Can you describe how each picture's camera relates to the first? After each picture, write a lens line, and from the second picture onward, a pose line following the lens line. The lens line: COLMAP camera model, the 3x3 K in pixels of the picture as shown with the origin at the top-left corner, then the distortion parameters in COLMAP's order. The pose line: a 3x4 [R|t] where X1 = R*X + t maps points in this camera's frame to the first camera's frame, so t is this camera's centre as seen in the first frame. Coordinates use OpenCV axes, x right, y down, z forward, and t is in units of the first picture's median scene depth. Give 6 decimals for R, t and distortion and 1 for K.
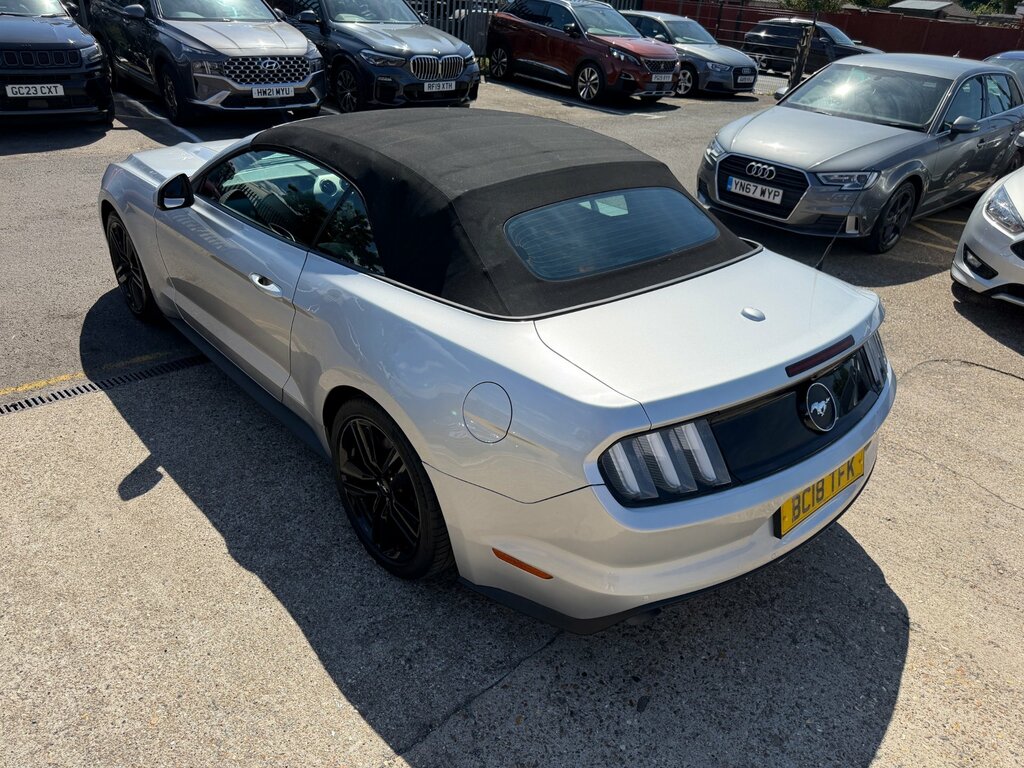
lens RADIAL K [[737.0, 0, 508.0], [0, 737.0, 383.0], [0, 0, 1]] dist [0.010290, -0.009633]
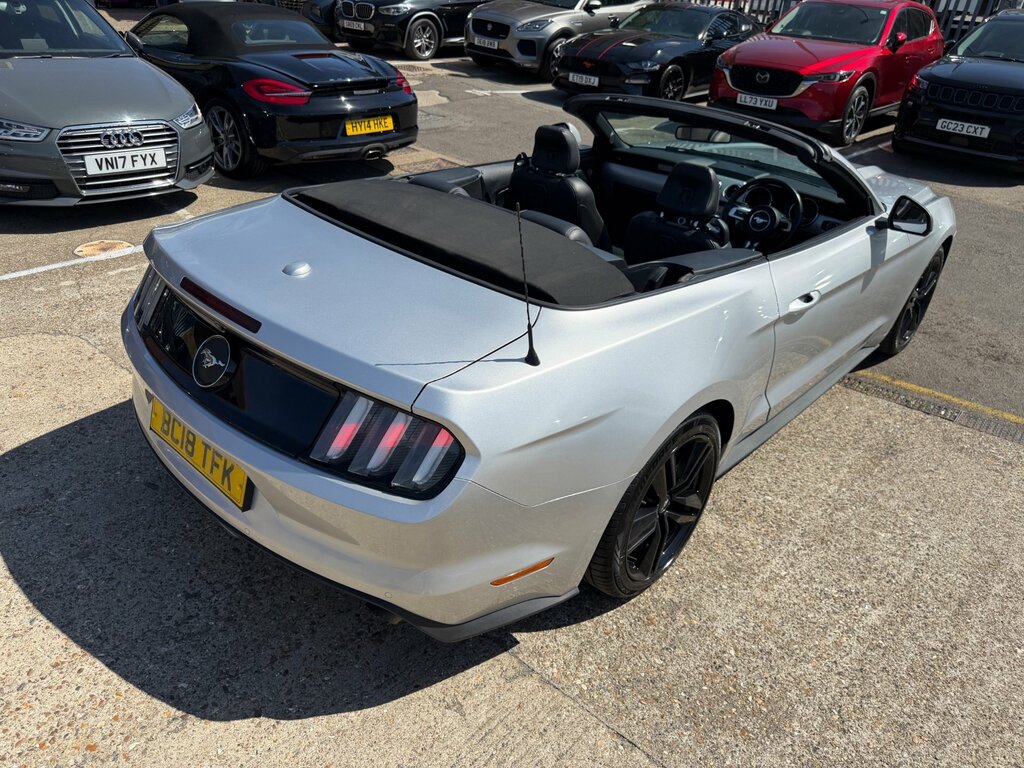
lens RADIAL K [[734.6, 0, 508.2], [0, 734.6, 389.8], [0, 0, 1]] dist [-0.000905, -0.000104]
pose [[0.096028, 0.446883, -0.889423, 0.816736], [-0.521533, 0.783670, 0.337440, -0.276115], [0.847810, 0.431460, 0.308319, 0.672991]]
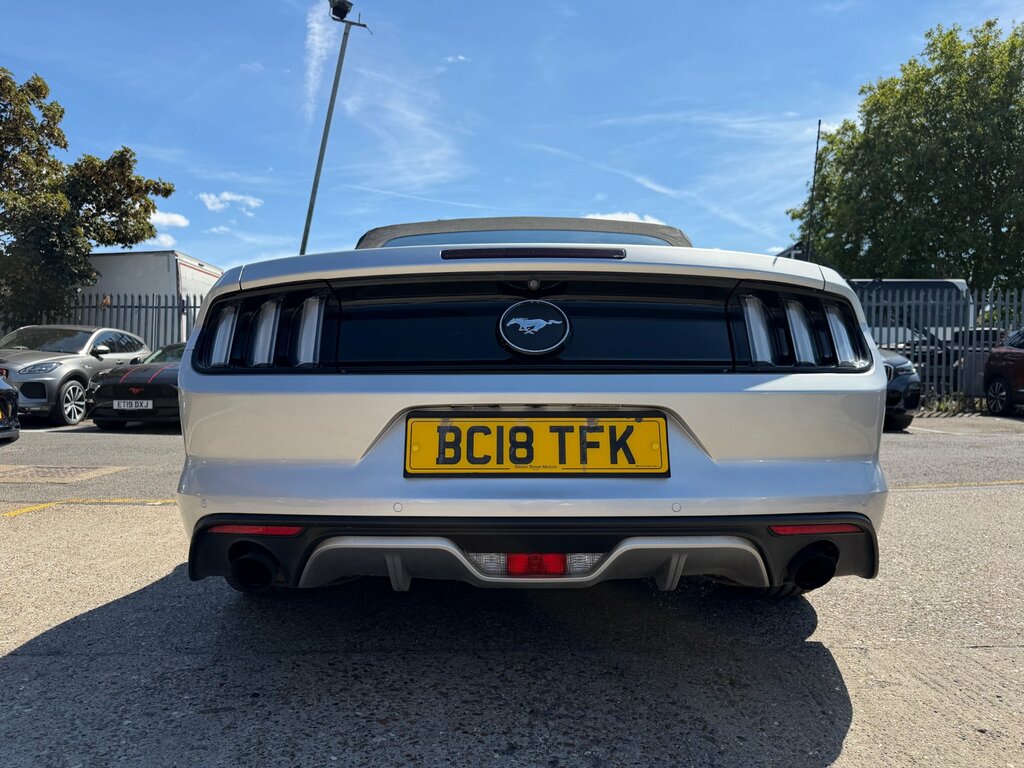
lens RADIAL K [[722.6, 0, 514.0], [0, 722.6, 389.4], [0, 0, 1]] dist [0.058596, -0.077010]
pose [[0.749665, -0.063456, -0.658768, 0.551170], [-0.269673, 0.879721, -0.391622, 0.230664], [0.604383, 0.471238, 0.642383, 0.371950]]
